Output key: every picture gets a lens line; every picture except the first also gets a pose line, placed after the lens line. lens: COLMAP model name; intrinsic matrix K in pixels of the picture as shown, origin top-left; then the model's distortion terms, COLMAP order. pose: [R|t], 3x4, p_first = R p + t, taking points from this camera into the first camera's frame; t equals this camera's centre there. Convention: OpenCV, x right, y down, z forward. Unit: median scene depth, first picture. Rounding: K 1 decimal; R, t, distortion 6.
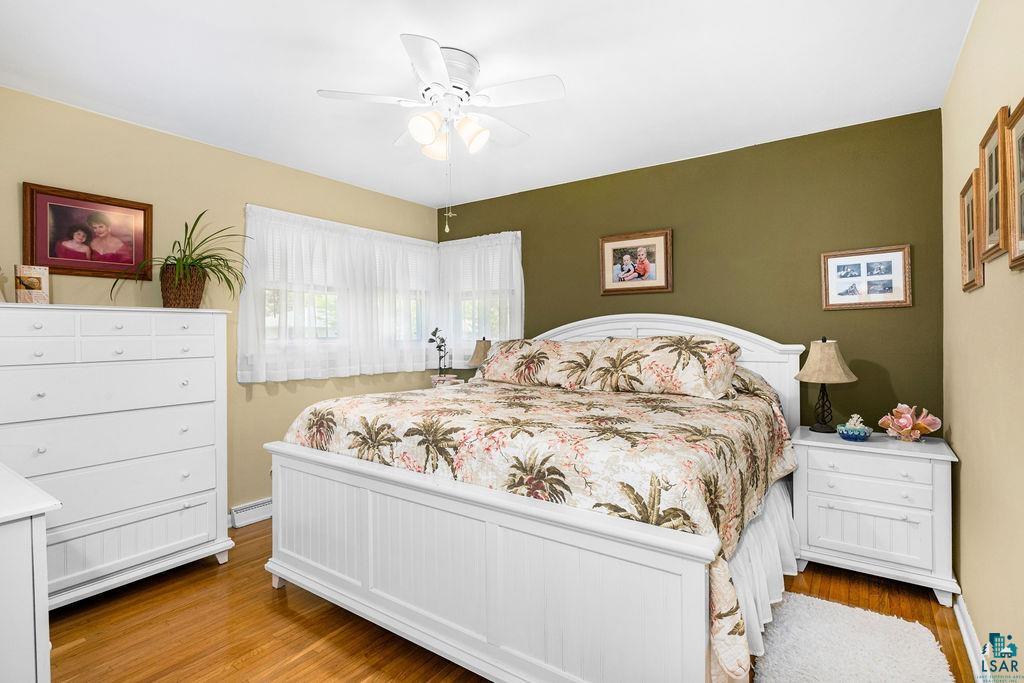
lens RADIAL K [[494.1, 0, 511.3], [0, 494.1, 333.3], [0, 0, 1]] dist [-0.000597, 0.002511]
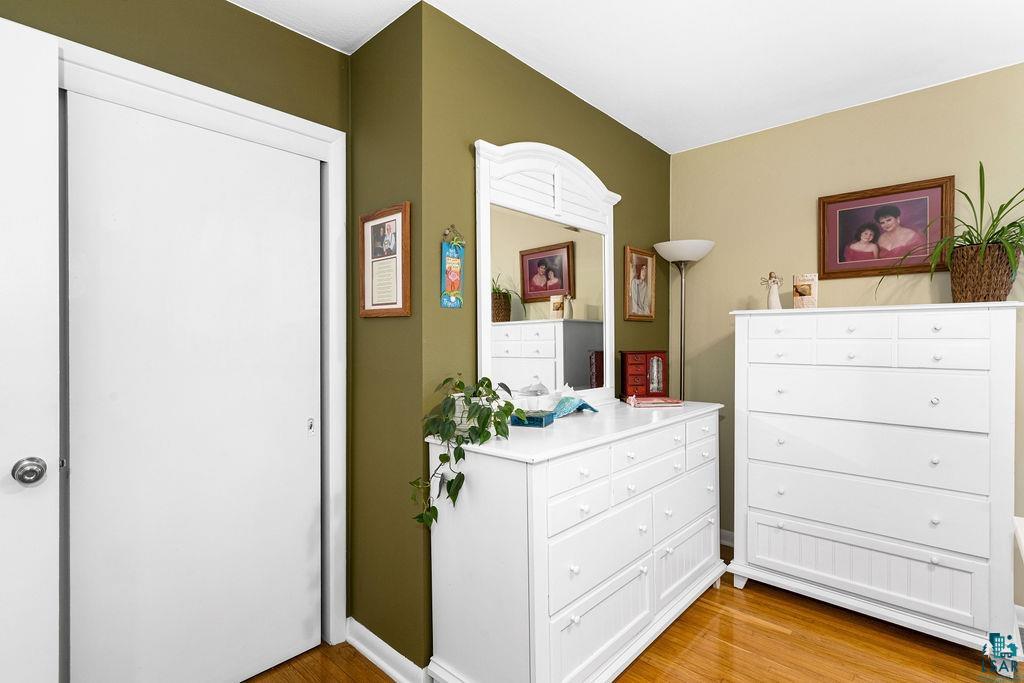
lens RADIAL K [[494.1, 0, 510.8], [0, 494.1, 340.2], [0, 0, 1]] dist [-0.000597, 0.002511]
pose [[-0.131037, 0.011501, -0.991311, 0.181724], [-0.001535, 0.999929, 0.011804, -0.001897], [0.991376, 0.003068, -0.131010, 0.439088]]
